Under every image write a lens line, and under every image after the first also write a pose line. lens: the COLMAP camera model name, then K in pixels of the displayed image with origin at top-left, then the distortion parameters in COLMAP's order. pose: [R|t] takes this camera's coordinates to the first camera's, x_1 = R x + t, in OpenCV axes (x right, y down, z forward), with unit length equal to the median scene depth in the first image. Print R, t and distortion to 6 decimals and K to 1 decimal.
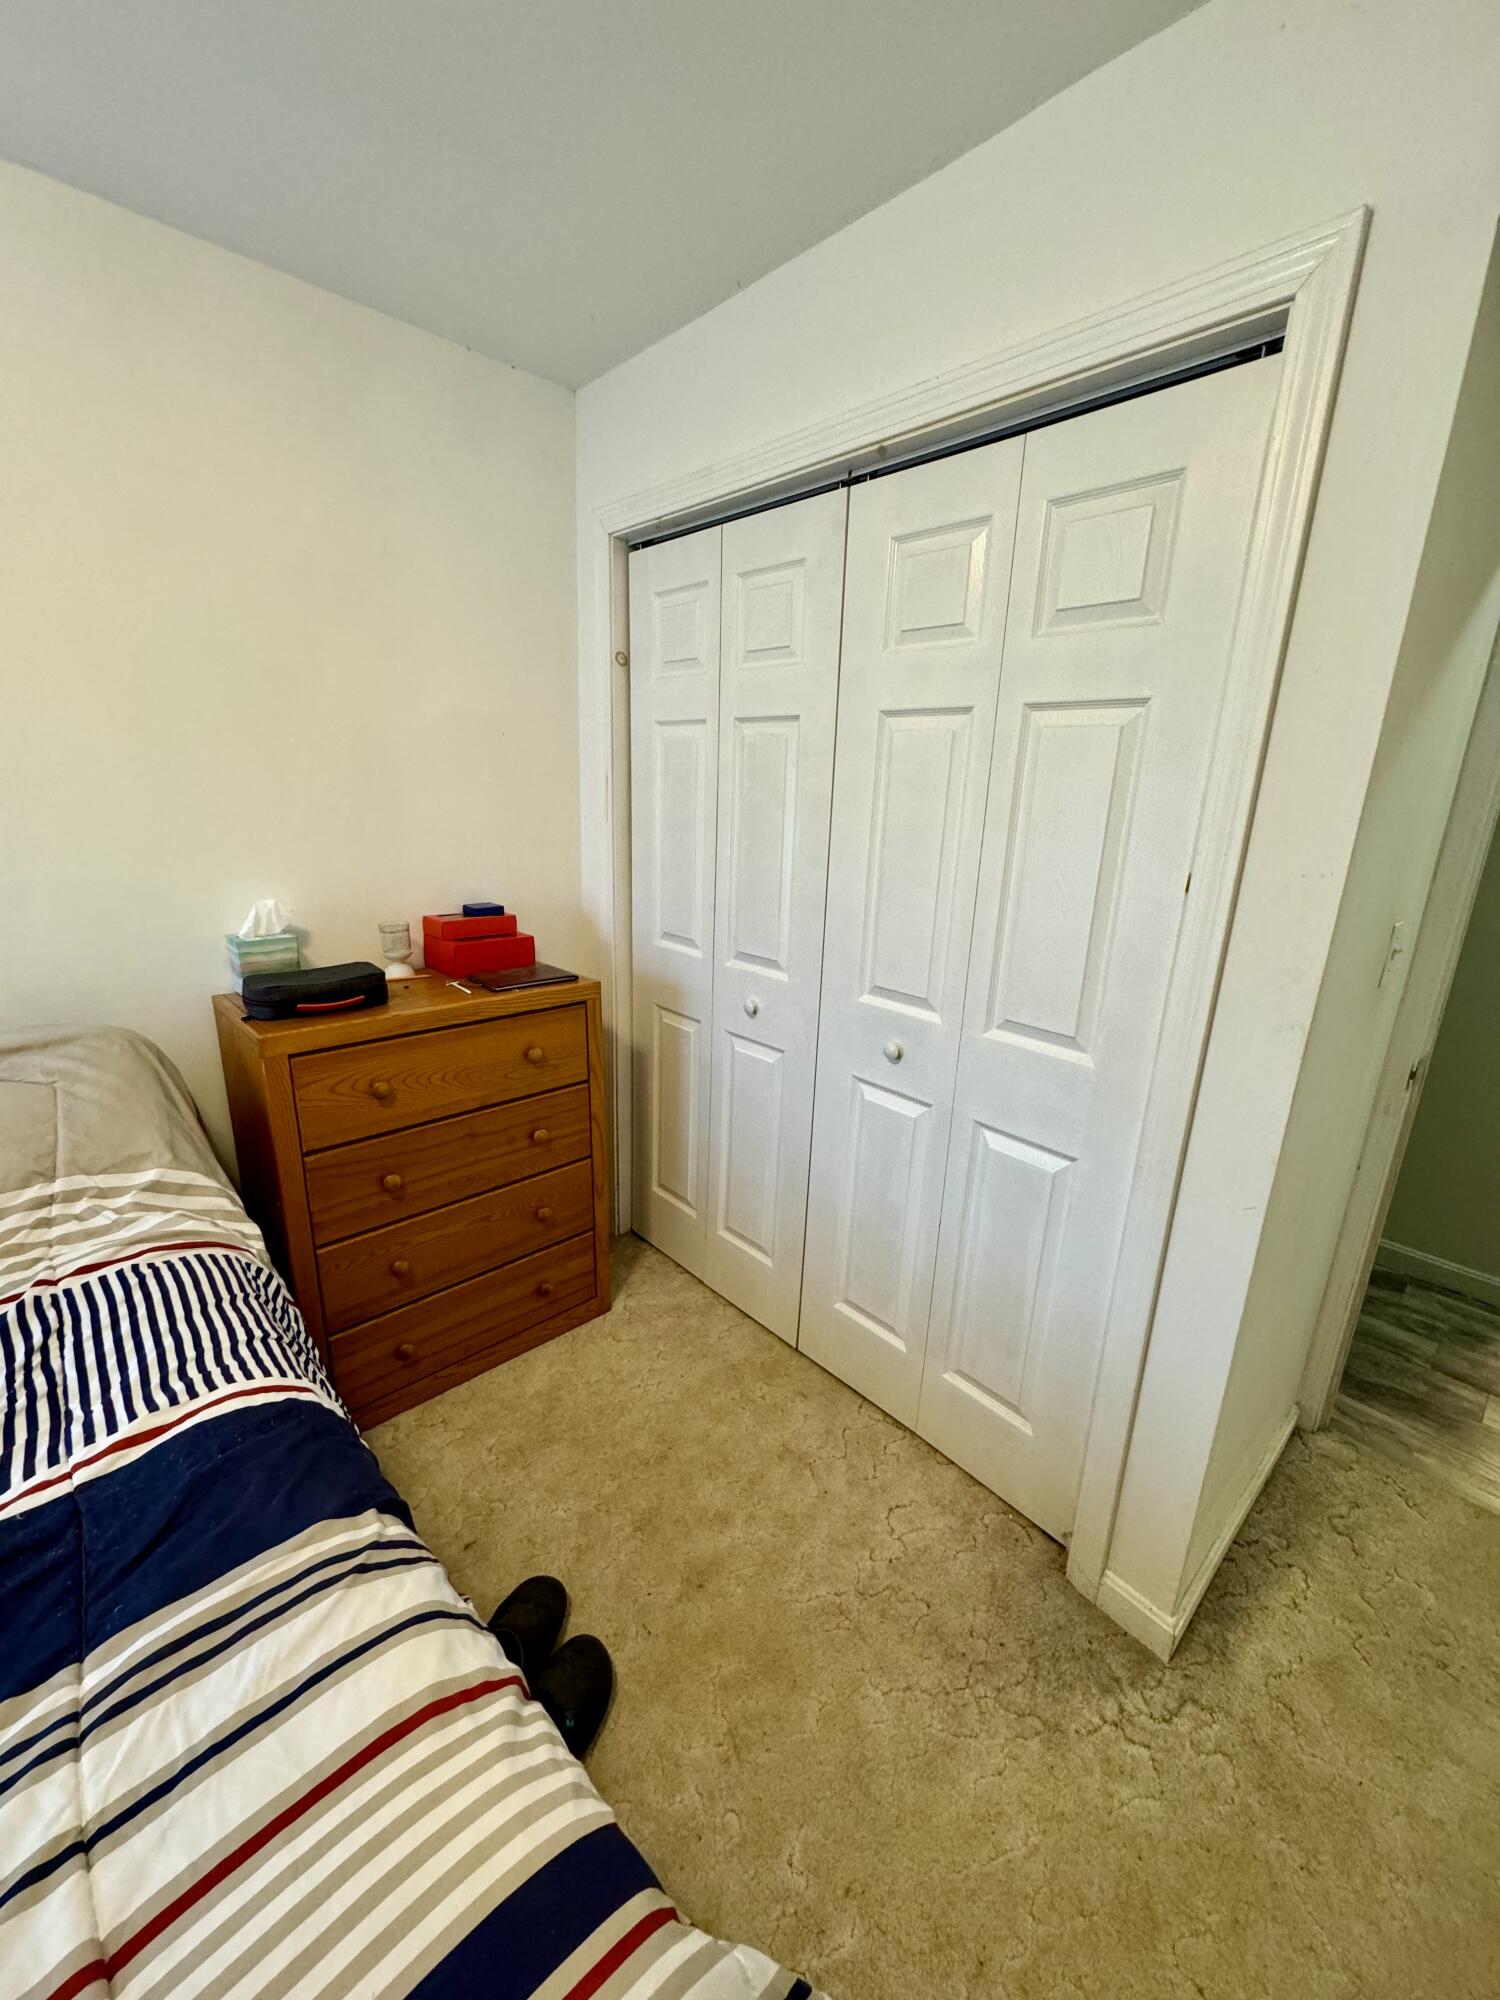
lens RADIAL K [[801.1, 0, 750.0], [0, 801.1, 1000.0], [0, 0, 1]] dist [-0.000577, 0.000099]
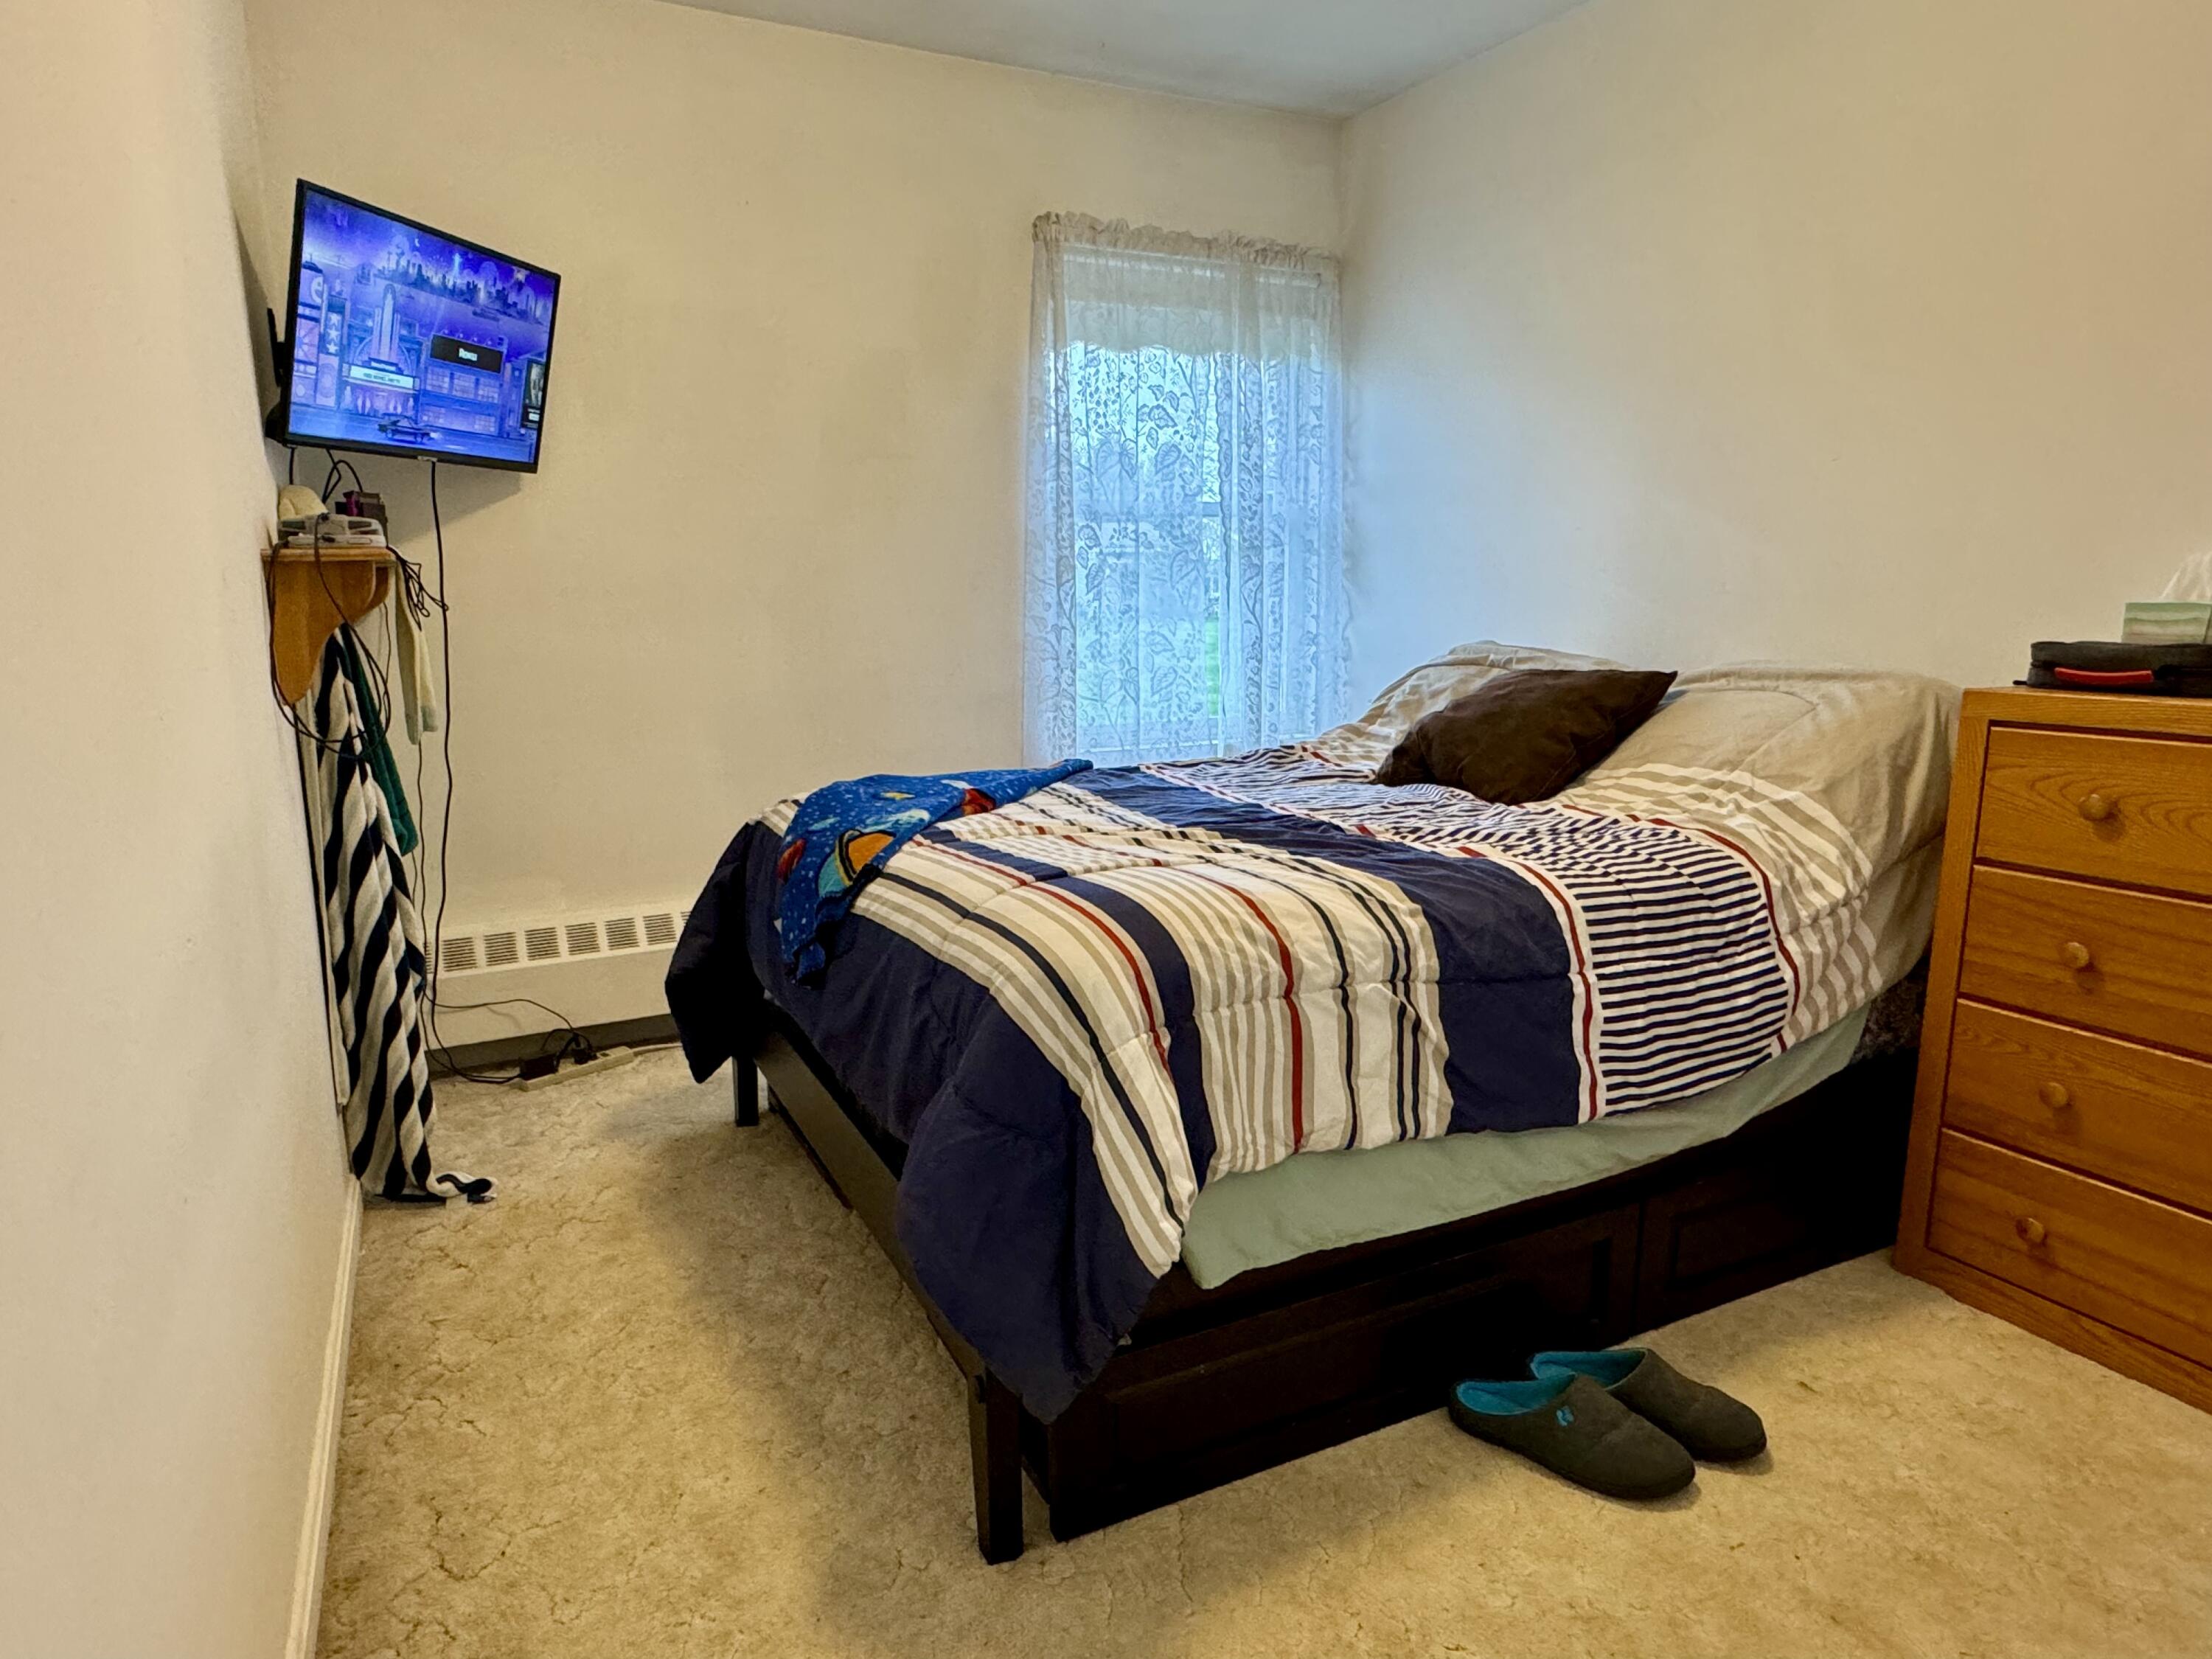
lens RADIAL K [[1304.0, 0, 1106.0], [0, 1304.0, 829.5], [0, 0, 1]] dist [-0.000930, -0.000390]
pose [[-0.261660, 0.152852, -0.952980, 0.782832], [-0.250550, 0.942773, 0.220009, 0.096659], [0.932072, 0.296337, -0.208389, 0.461174]]
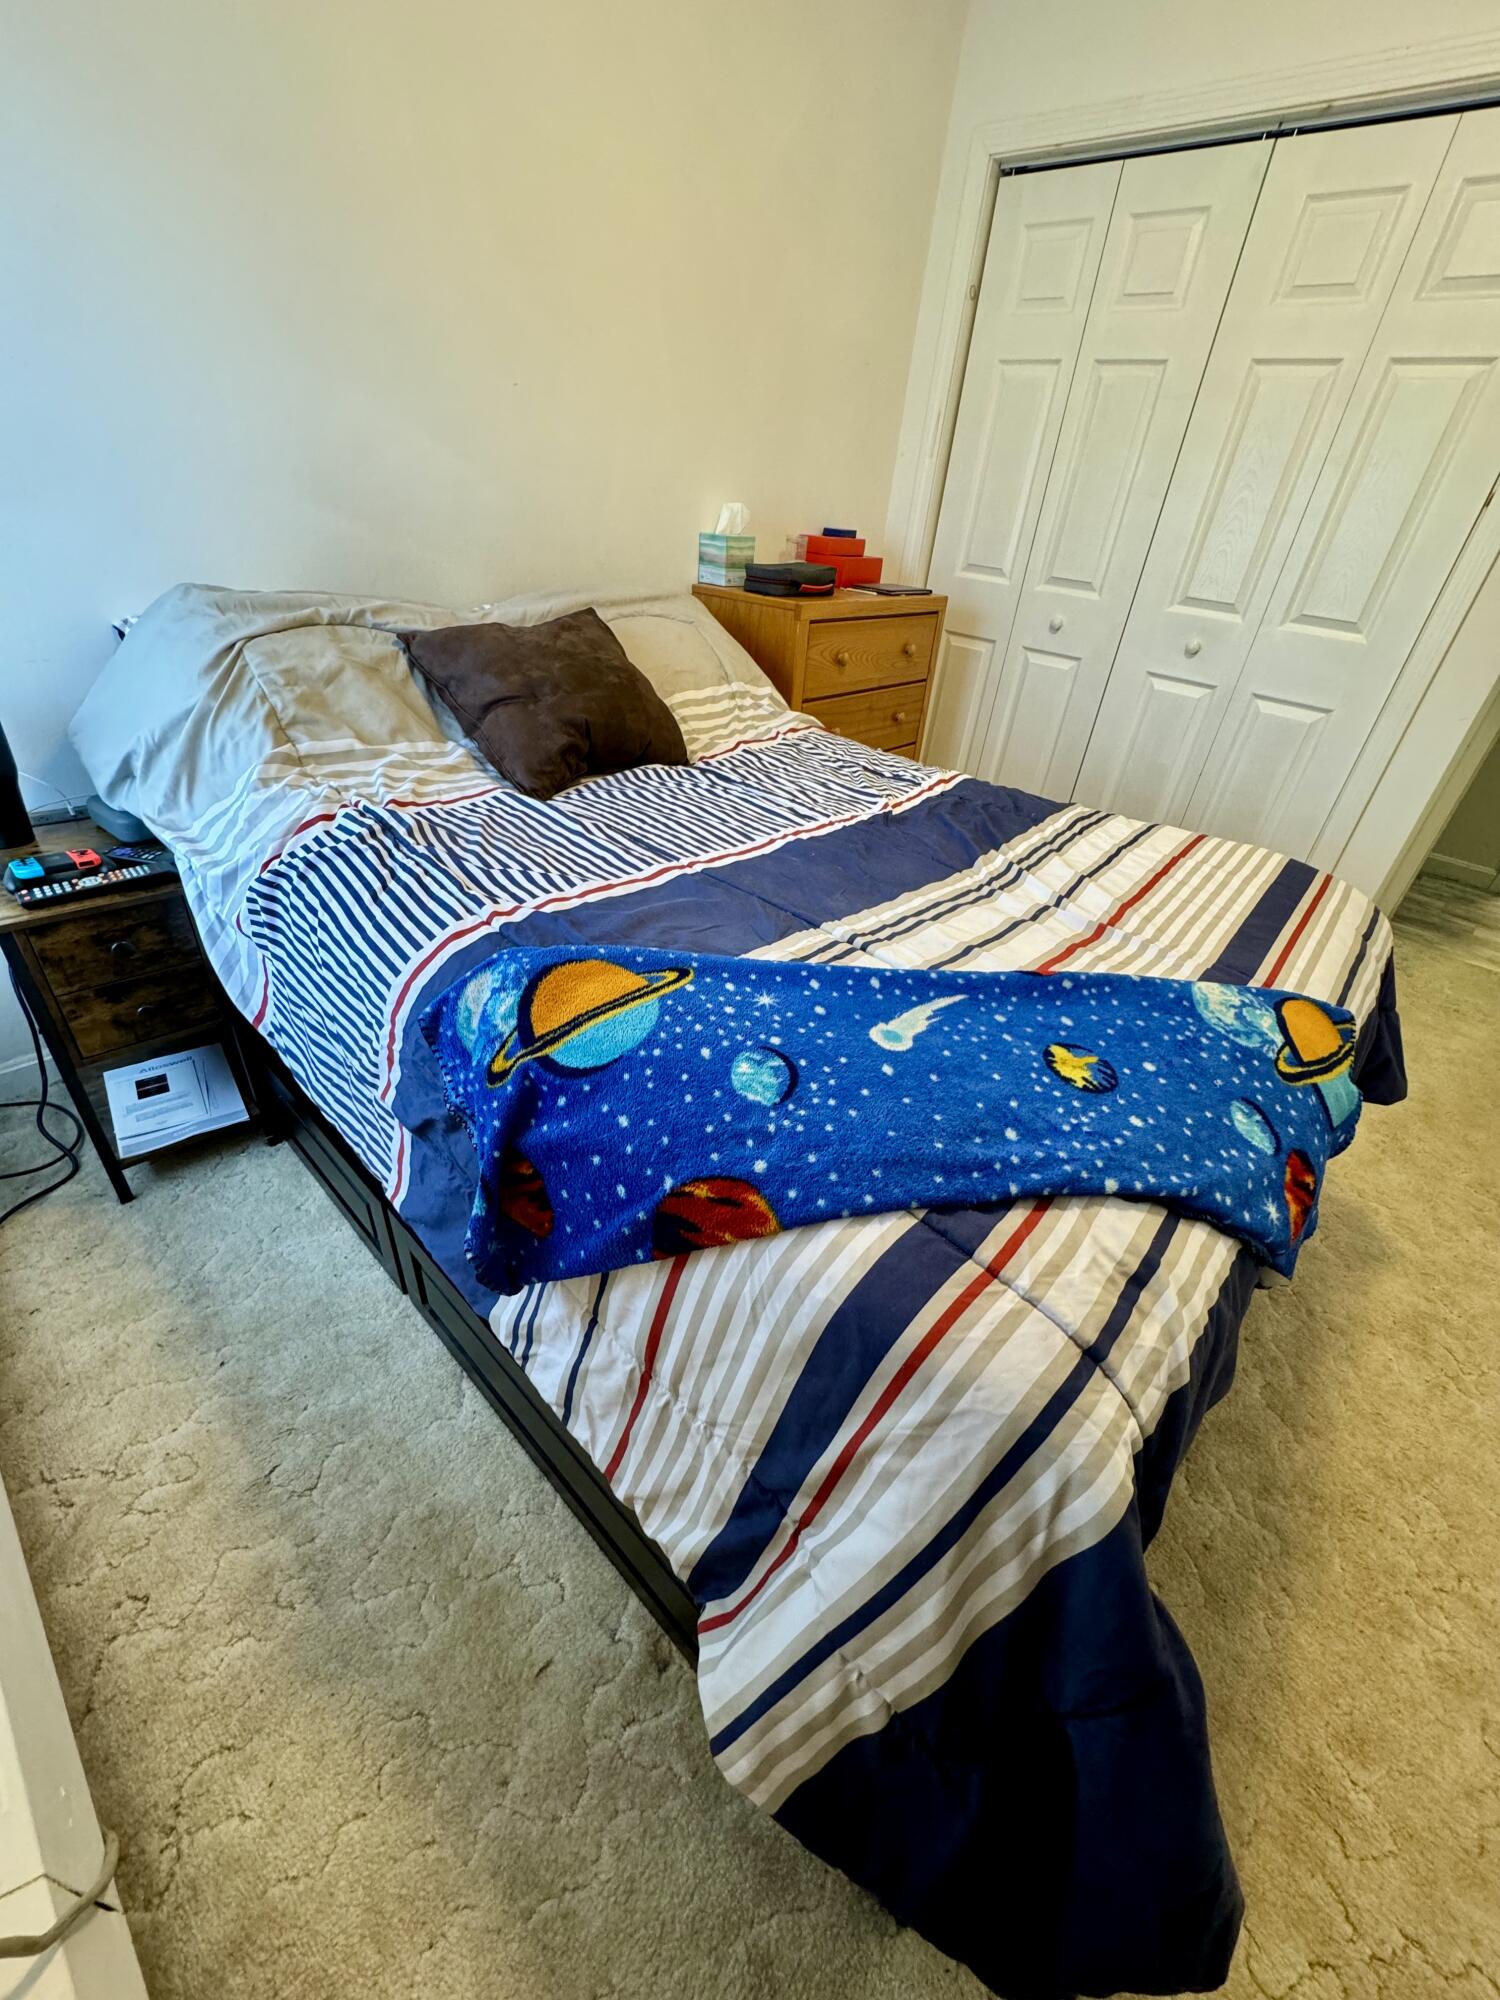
lens RADIAL K [[801.1, 0, 750.0], [0, 801.1, 1000.0], [0, 0, 1]] dist [-0.000577, 0.000099]
pose [[0.996548, 0.008396, 0.082595, -0.693668], [-0.033610, 0.950503, 0.308892, 0.237688], [-0.075913, -0.310602, 0.947504, -0.463326]]
